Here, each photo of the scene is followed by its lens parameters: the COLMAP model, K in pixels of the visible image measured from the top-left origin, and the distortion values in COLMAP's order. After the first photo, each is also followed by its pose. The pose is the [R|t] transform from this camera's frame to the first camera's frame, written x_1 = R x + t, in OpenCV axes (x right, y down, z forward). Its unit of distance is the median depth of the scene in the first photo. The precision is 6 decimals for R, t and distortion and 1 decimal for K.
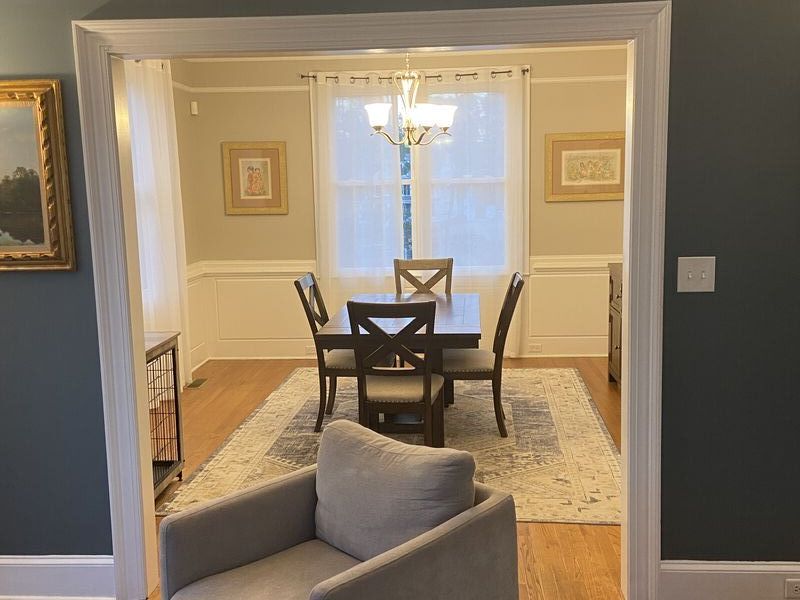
lens RADIAL K [[845.2, 0, 398.9], [0, 845.2, 294.3], [0, 0, 1]] dist [0.088445, 0.001106]
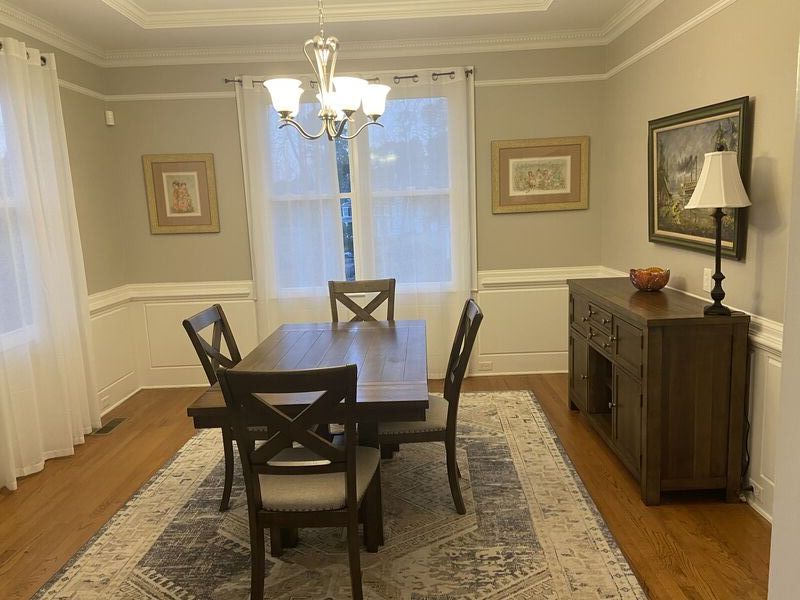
lens RADIAL K [[597.5, 0, 403.0], [0, 597.5, 296.9], [0, 0, 1]] dist [0.108453, -0.127738]
pose [[0.998211, -0.027803, 0.052929, 0.040382], [0.026854, 0.999467, 0.018564, -0.036782], [-0.053416, -0.017109, 0.998426, 0.393504]]
